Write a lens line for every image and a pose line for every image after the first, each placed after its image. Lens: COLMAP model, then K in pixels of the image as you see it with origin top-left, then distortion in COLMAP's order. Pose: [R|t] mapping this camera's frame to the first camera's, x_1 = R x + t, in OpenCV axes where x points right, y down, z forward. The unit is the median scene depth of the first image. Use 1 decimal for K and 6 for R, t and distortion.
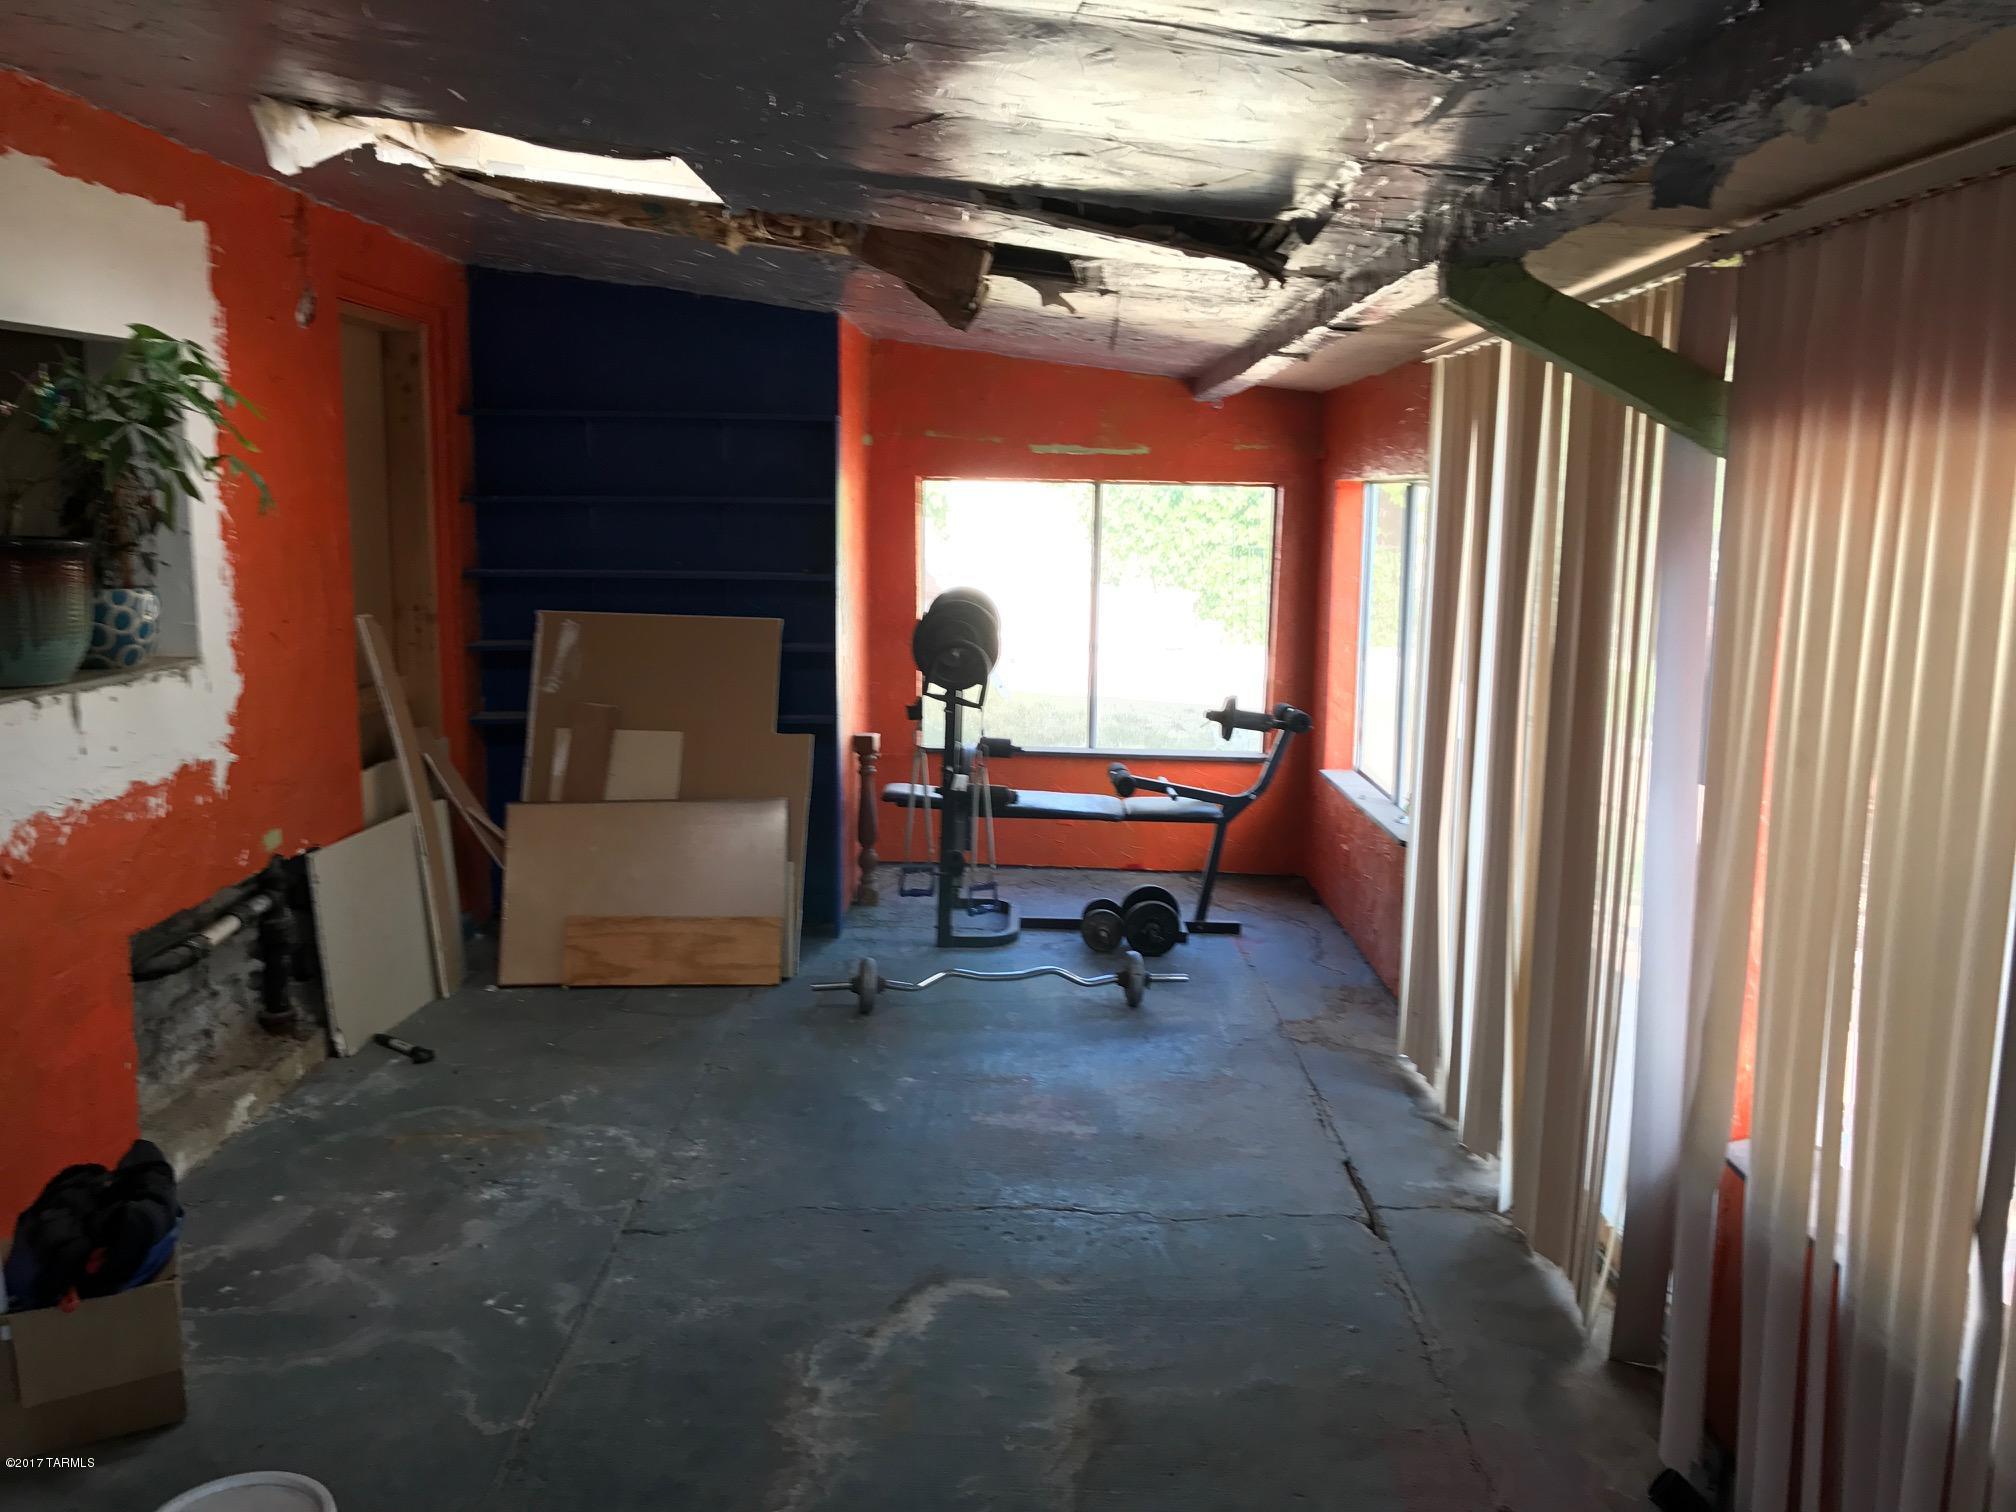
lens RADIAL K [[1645.3, 0, 1020.7], [0, 1645.3, 758.8], [0, 0, 1]] dist [0.000099, -0.002441]
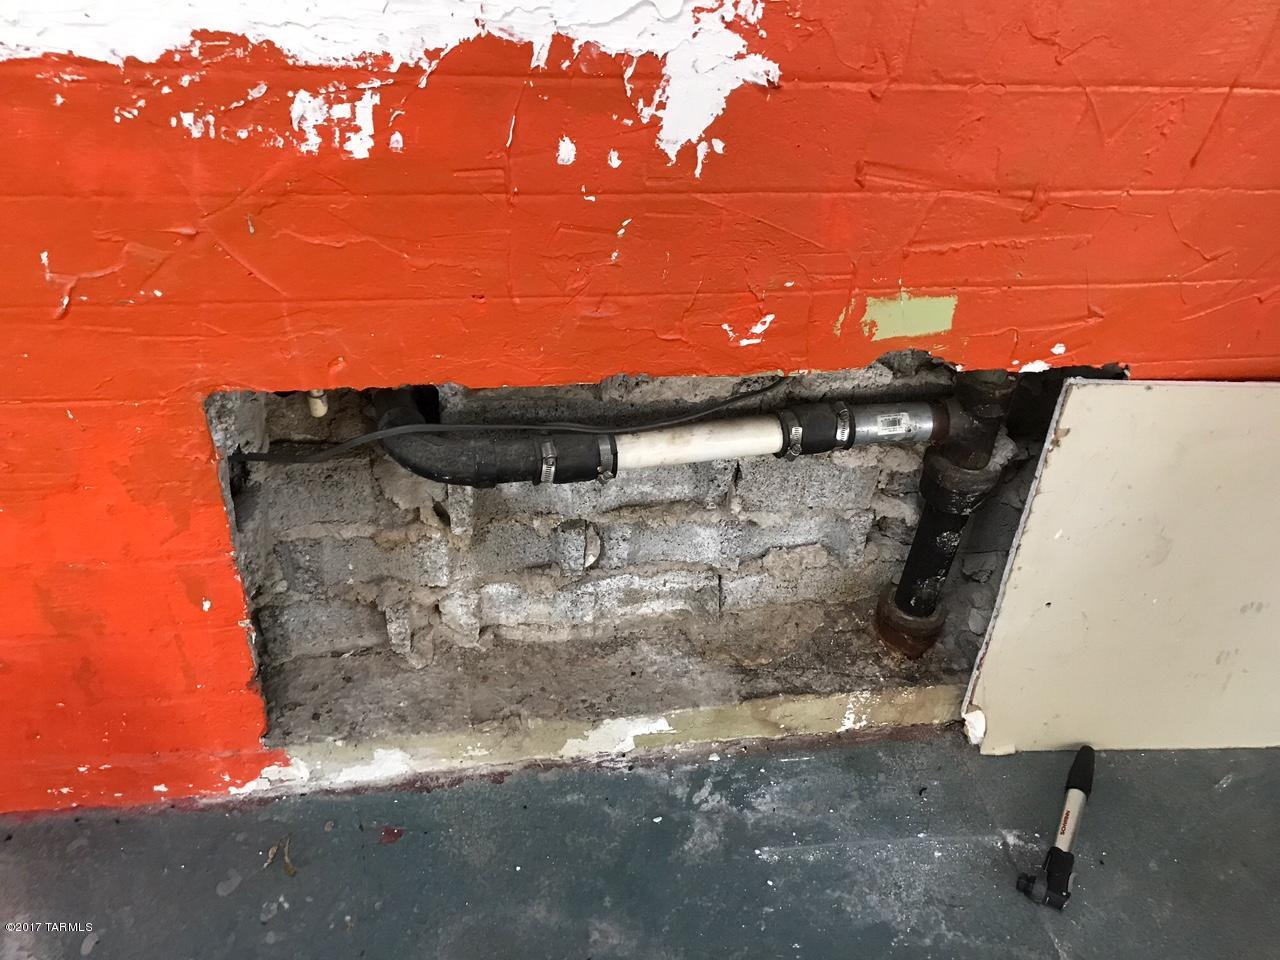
lens RADIAL K [[1044.6, 0, 643.3], [0, 1044.6, 476.2], [0, 0, 1]] dist [0.000099, -0.002441]
pose [[0.167789, 0.599834, -0.782334, -0.247386], [-0.221474, 0.796235, 0.562992, -0.049214], [0.960623, 0.078803, 0.266447, 0.885523]]
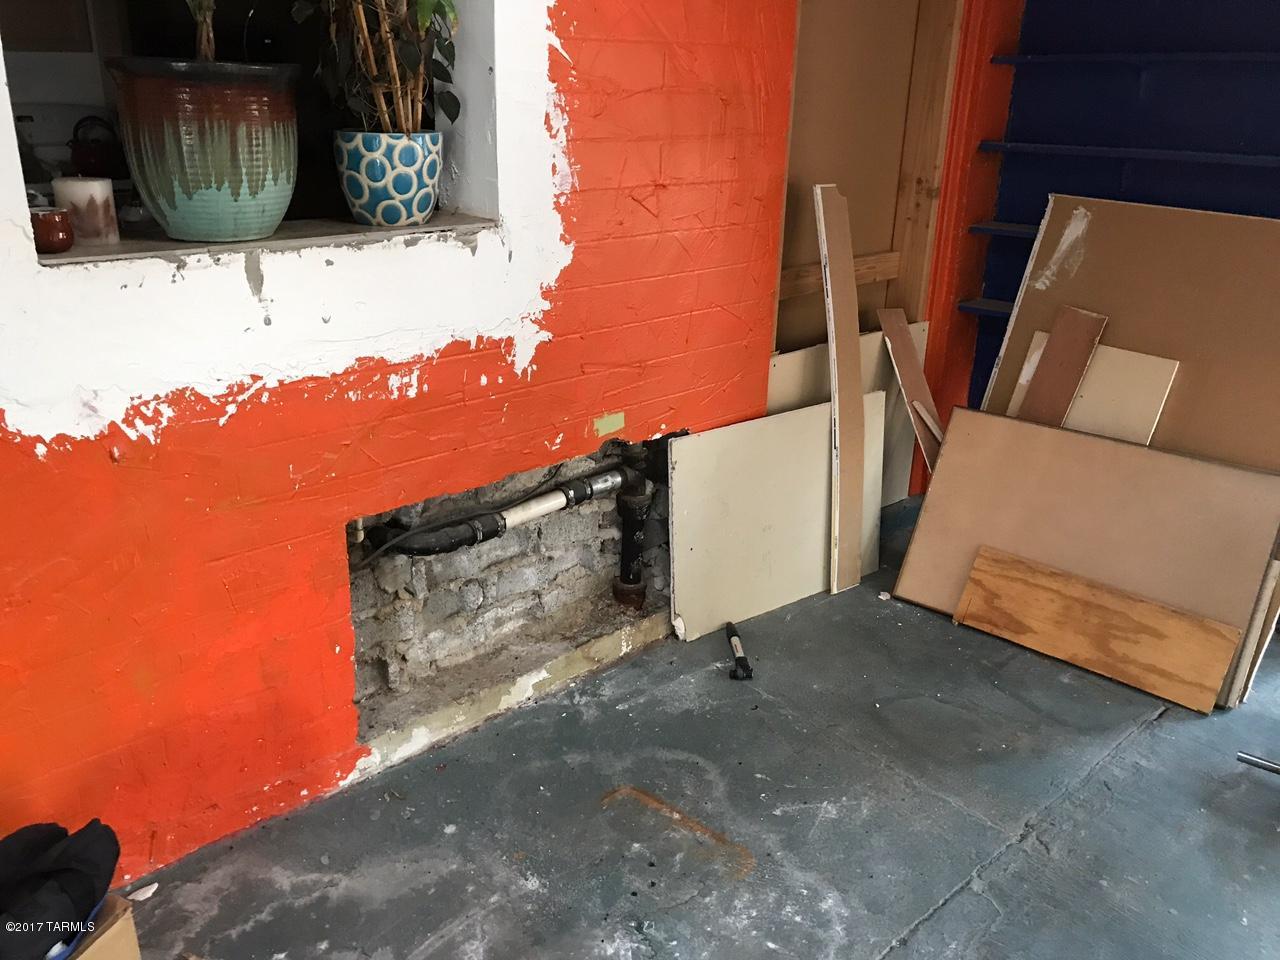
lens RADIAL K [[1044.6, 0, 634.6], [0, 1044.6, 475.3], [0, 0, 1]] dist [0.000099, -0.002441]
pose [[0.677987, 0.268783, -0.684170, -0.029642], [-0.134937, 0.960443, 0.243602, -0.070431], [0.722582, -0.072839, 0.687437, 0.605950]]
